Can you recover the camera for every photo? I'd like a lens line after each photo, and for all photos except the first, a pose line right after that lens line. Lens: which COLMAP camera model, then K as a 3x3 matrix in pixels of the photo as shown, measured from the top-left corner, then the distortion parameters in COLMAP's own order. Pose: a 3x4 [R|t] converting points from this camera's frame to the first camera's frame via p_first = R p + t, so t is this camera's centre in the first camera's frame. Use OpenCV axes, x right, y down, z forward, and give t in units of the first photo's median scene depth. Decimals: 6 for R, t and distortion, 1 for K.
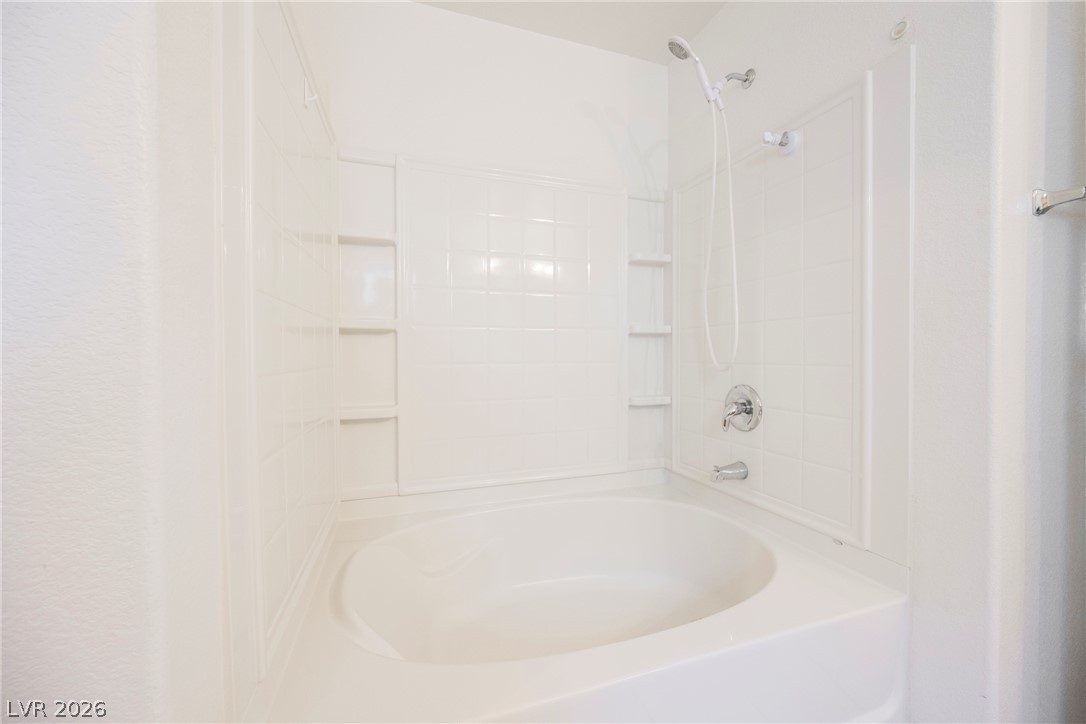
lens RADIAL K [[422.3, 0, 545.5], [0, 422.3, 361.2], [0, 0, 1]] dist [0.000319, 0.000141]
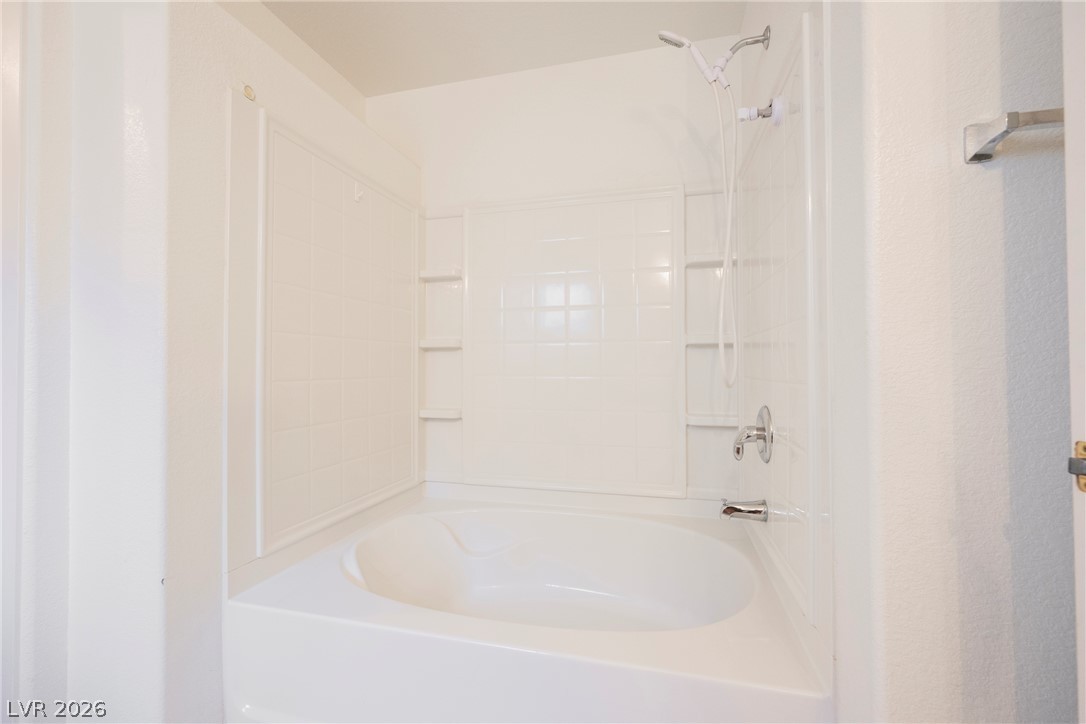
lens RADIAL K [[458.4, 0, 543.0], [0, 458.4, 362.0], [0, 0, 1]] dist [-0.001342, -0.000069]
pose [[0.837556, -0.004653, -0.546331, 0.604138], [-0.008116, 0.999747, -0.020957, -0.007423], [0.546291, 0.021987, 0.837307, 0.017657]]
